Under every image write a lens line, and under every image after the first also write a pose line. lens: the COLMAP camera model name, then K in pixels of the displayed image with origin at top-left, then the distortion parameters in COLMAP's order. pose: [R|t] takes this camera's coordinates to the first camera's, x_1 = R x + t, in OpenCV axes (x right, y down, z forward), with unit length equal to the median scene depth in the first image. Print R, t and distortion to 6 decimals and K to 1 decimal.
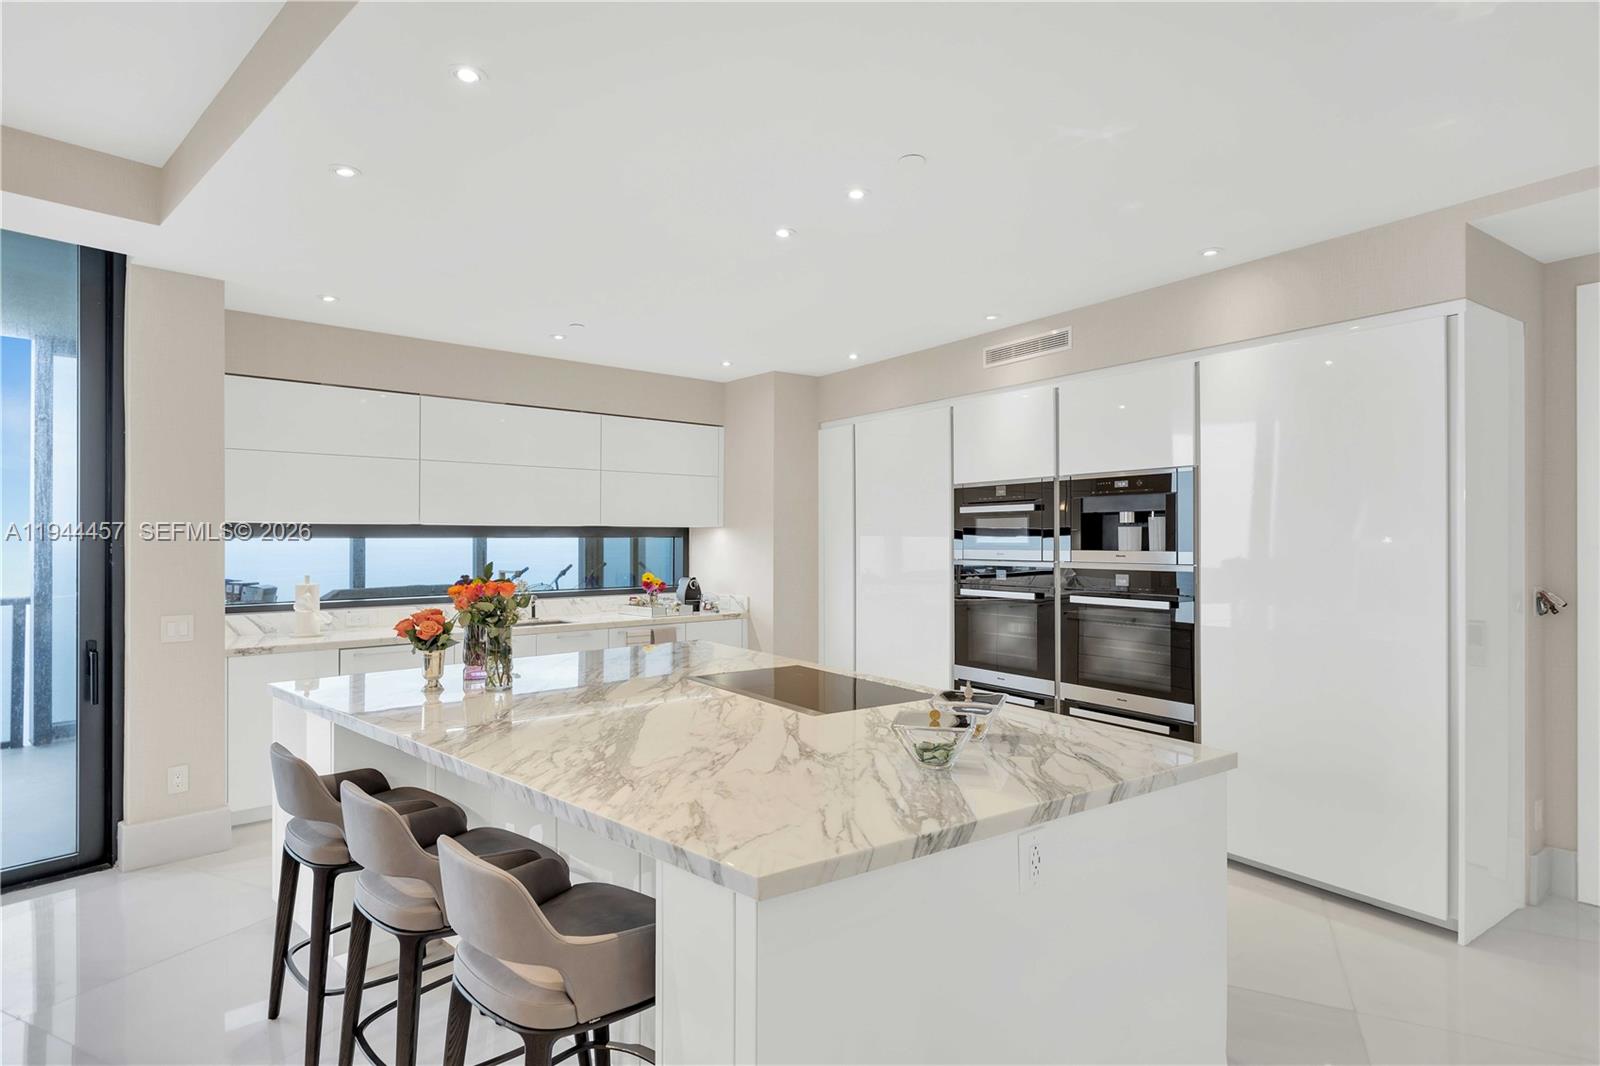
lens RADIAL K [[858.9, 0, 805.6], [0, 858.9, 537.2], [0, 0, 1]] dist [0.007113, 0.001022]
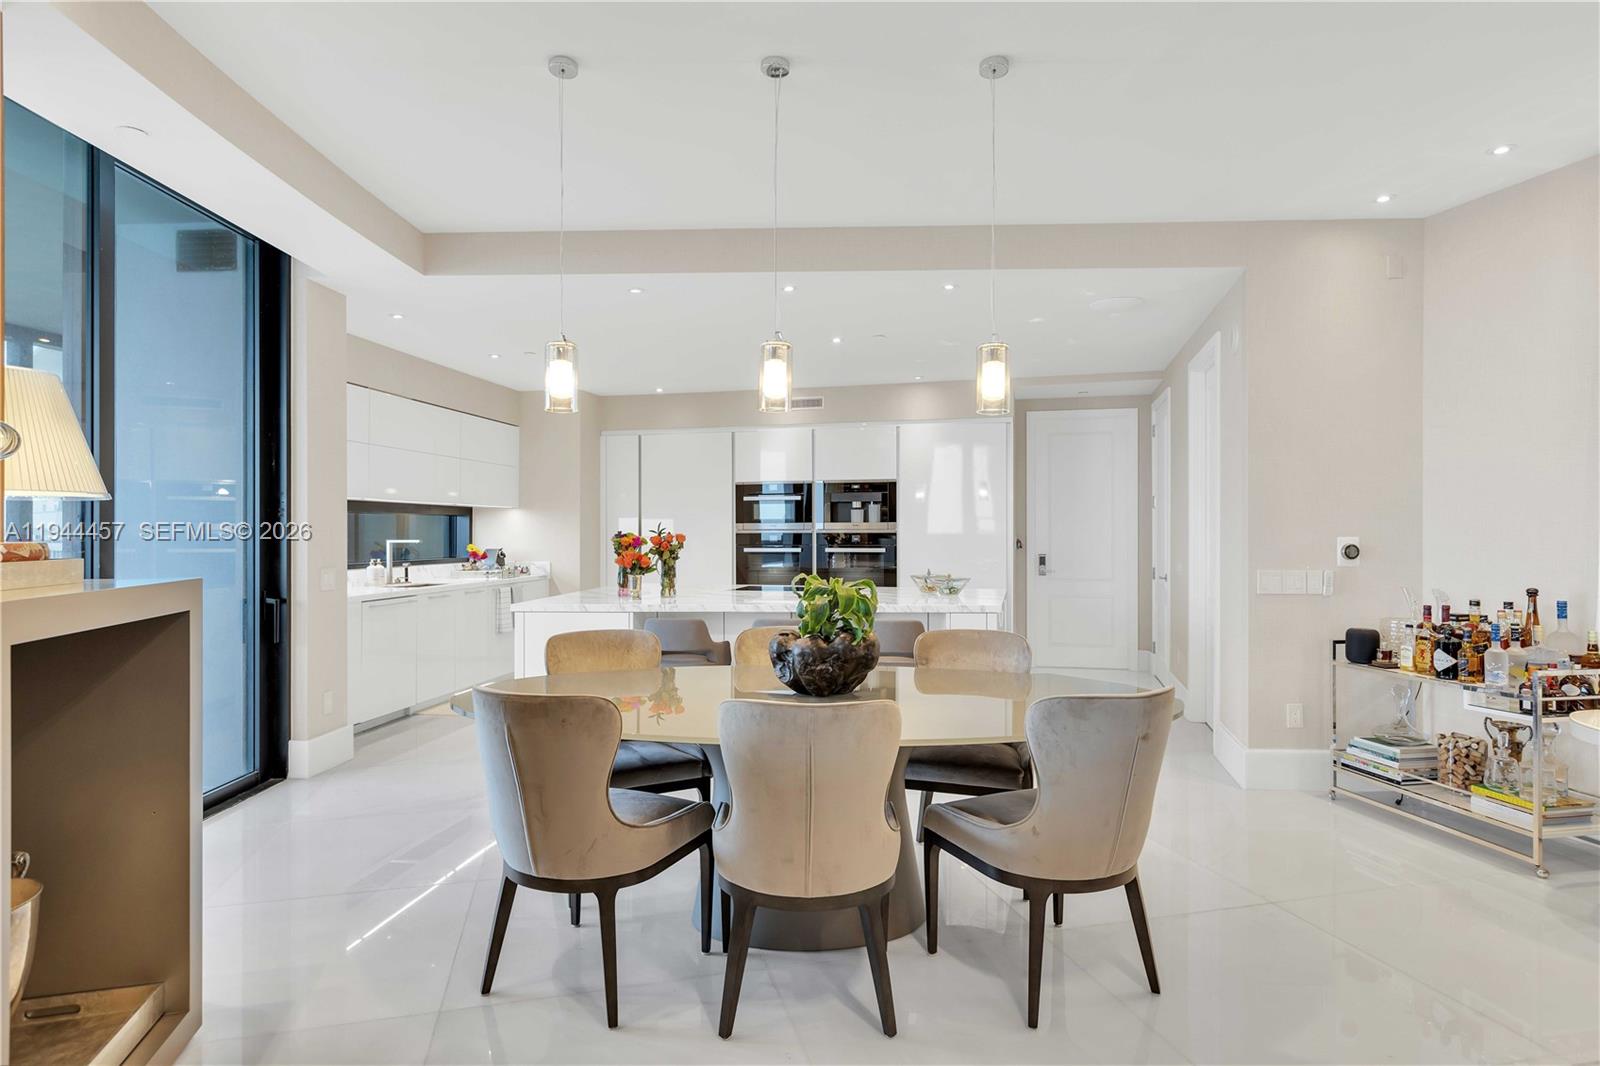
lens RADIAL K [[858.9, 0, 794.0], [0, 858.9, 534.7], [0, 0, 1]] dist [0.007113, 0.001022]
pose [[0.762301, -0.004350, 0.647208, -0.893495], [-0.000299, 0.999975, 0.007074, 0.027897], [-0.647223, -0.005586, 0.762281, -0.313765]]
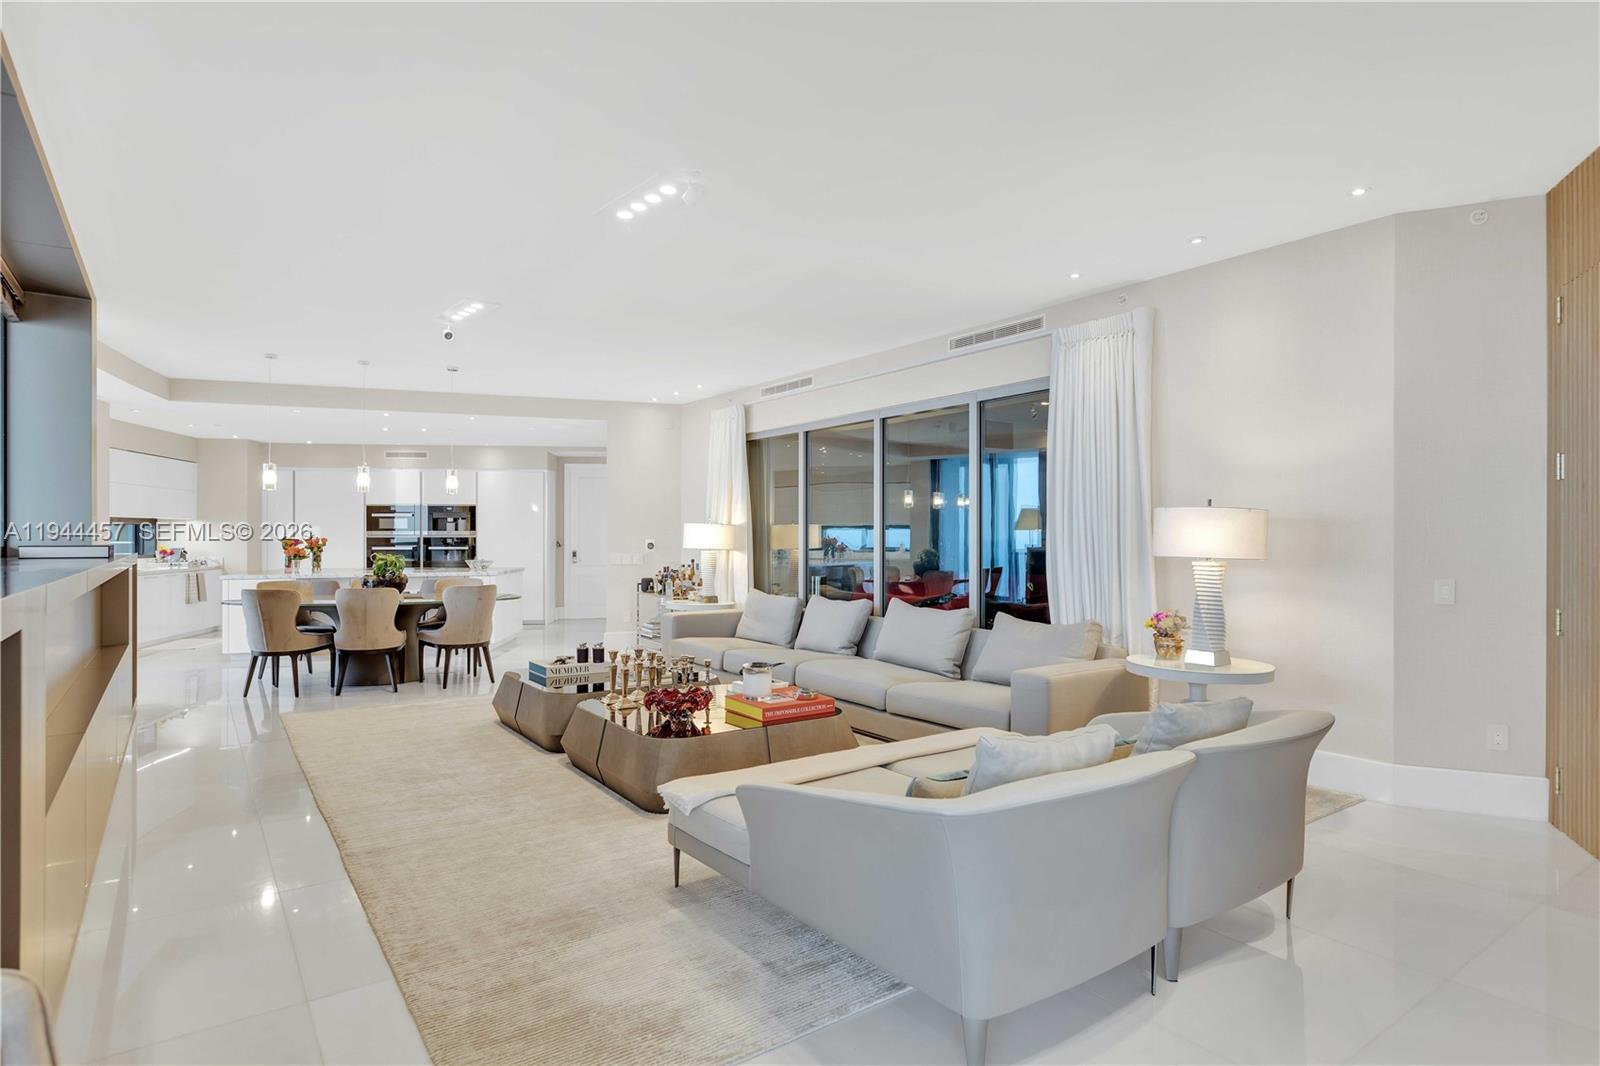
lens RADIAL K [[858.9, 0, 805.1], [0, 858.9, 535.5], [0, 0, 1]] dist [0.007113, 0.001022]
pose [[0.473436, -0.000586, 0.880828, -1.601286], [-0.003477, 0.999991, 0.002534, 0.019231], [-0.880821, -0.004262, 0.473429, -1.432705]]
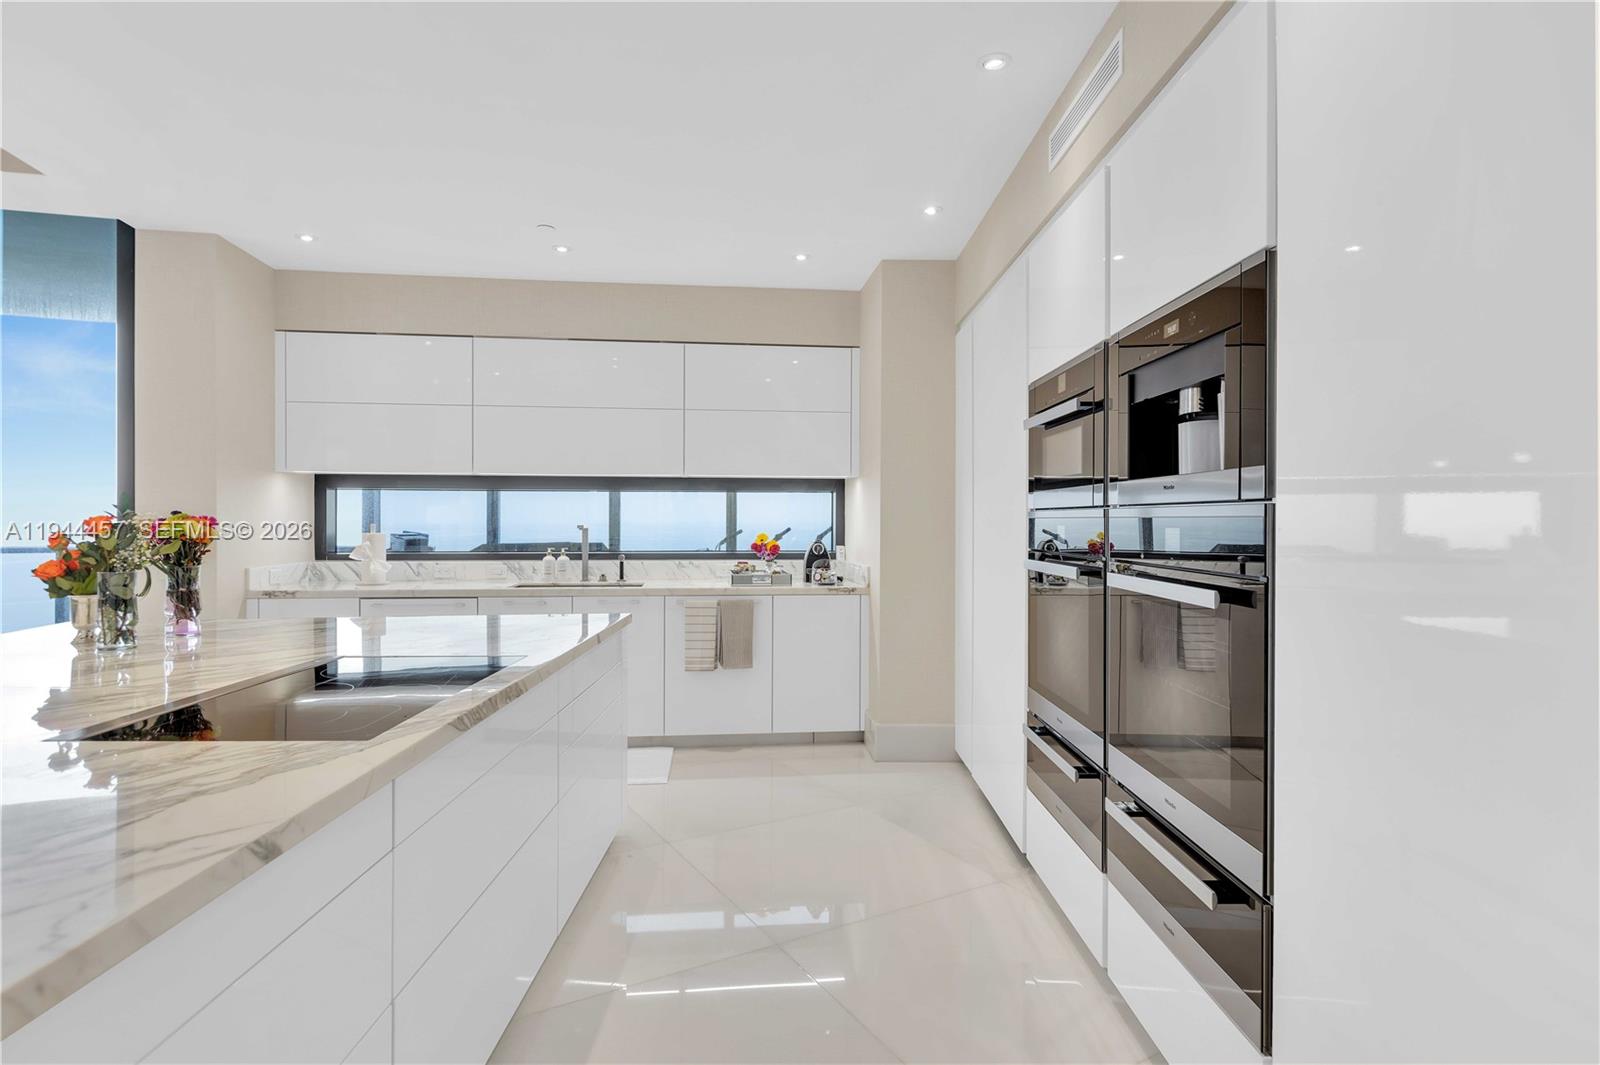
lens RADIAL K [[858.9, 0, 795.5], [0, 858.9, 517.1], [0, 0, 1]] dist [0.007113, 0.001022]
pose [[0.823145, 0.001873, -0.567828, 0.441969], [-0.001795, 0.999998, 0.000697, 0.036865], [0.567828, 0.000445, 0.823147, 0.489639]]
